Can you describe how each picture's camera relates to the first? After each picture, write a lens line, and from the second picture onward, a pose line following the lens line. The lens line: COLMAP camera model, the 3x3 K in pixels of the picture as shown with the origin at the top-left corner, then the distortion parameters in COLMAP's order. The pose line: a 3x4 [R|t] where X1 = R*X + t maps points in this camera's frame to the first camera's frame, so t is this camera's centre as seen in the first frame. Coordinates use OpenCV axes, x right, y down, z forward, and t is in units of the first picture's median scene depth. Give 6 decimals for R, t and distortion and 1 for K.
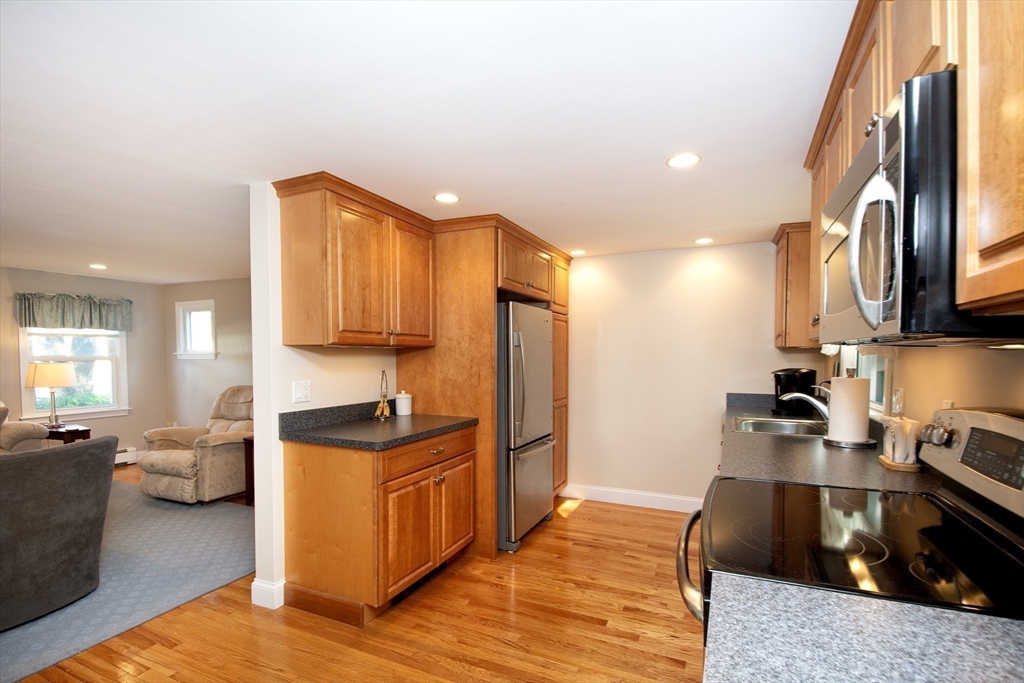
lens RADIAL K [[469.3, 0, 510.3], [0, 469.3, 376.0], [0, 0, 1]] dist [0.014985, -0.000915]
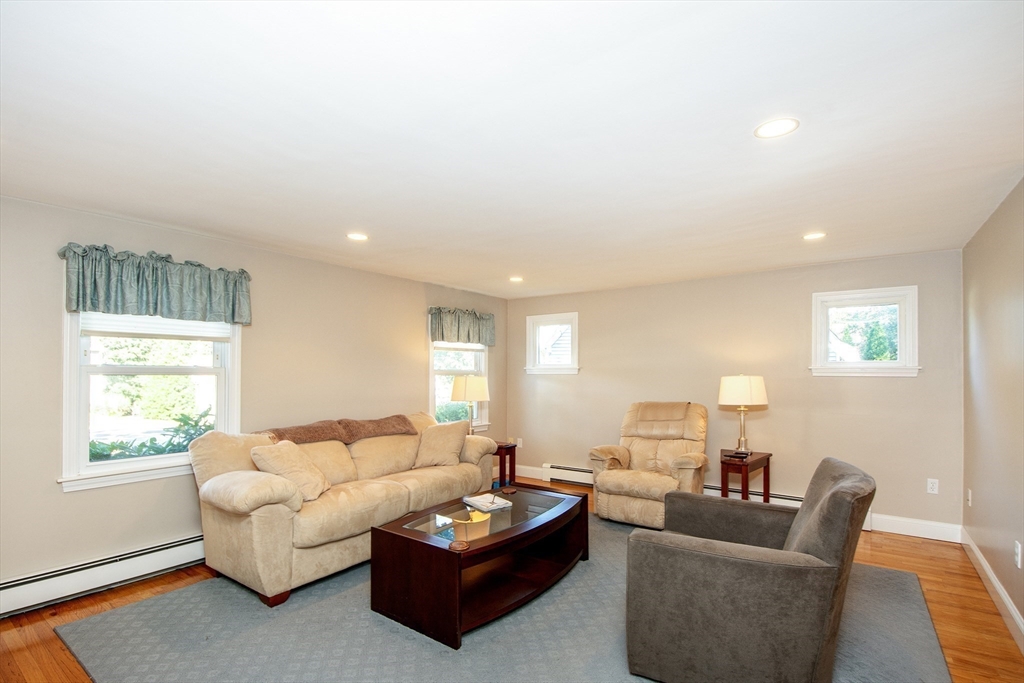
lens RADIAL K [[488.1, 0, 497.0], [0, 488.1, 373.7], [0, 0, 1]] dist [0.001864, -0.005383]
pose [[0.984312, 0.002902, -0.176411, -0.692765], [-0.011222, 0.998870, -0.046178, 0.012034], [0.176077, 0.047433, 0.983233, 0.011320]]
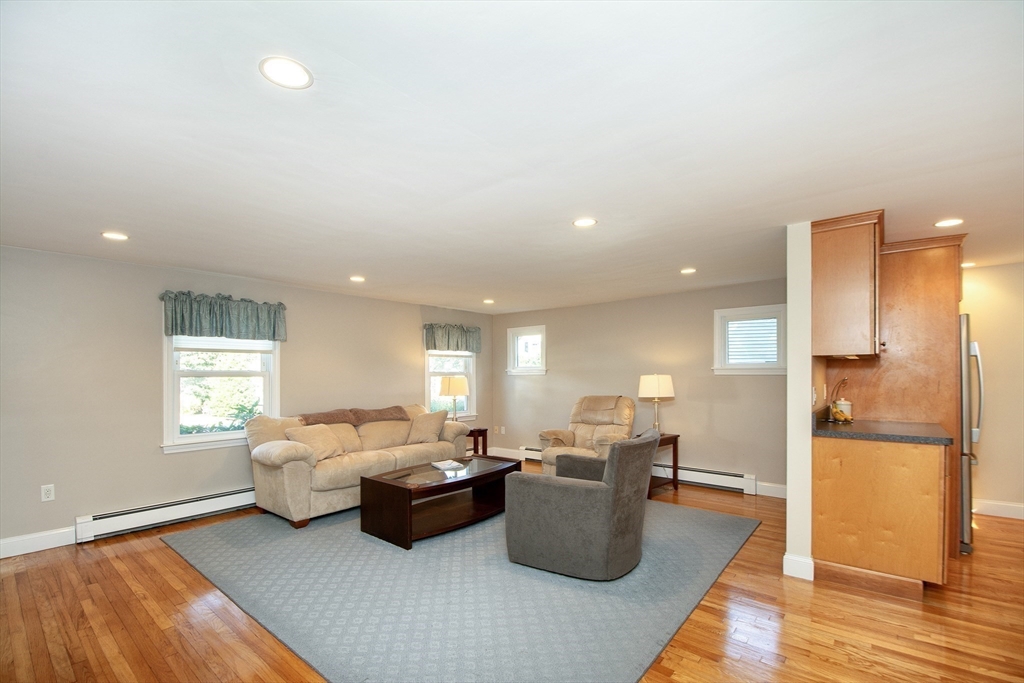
lens RADIAL K [[469.3, 0, 503.2], [0, 469.3, 378.7], [0, 0, 1]] dist [0.014985, -0.000915]
pose [[0.968995, -0.001805, -0.247074, -0.495380], [-0.008079, 0.999207, -0.038985, 0.024166], [0.246948, 0.039773, 0.968212, -0.186391]]
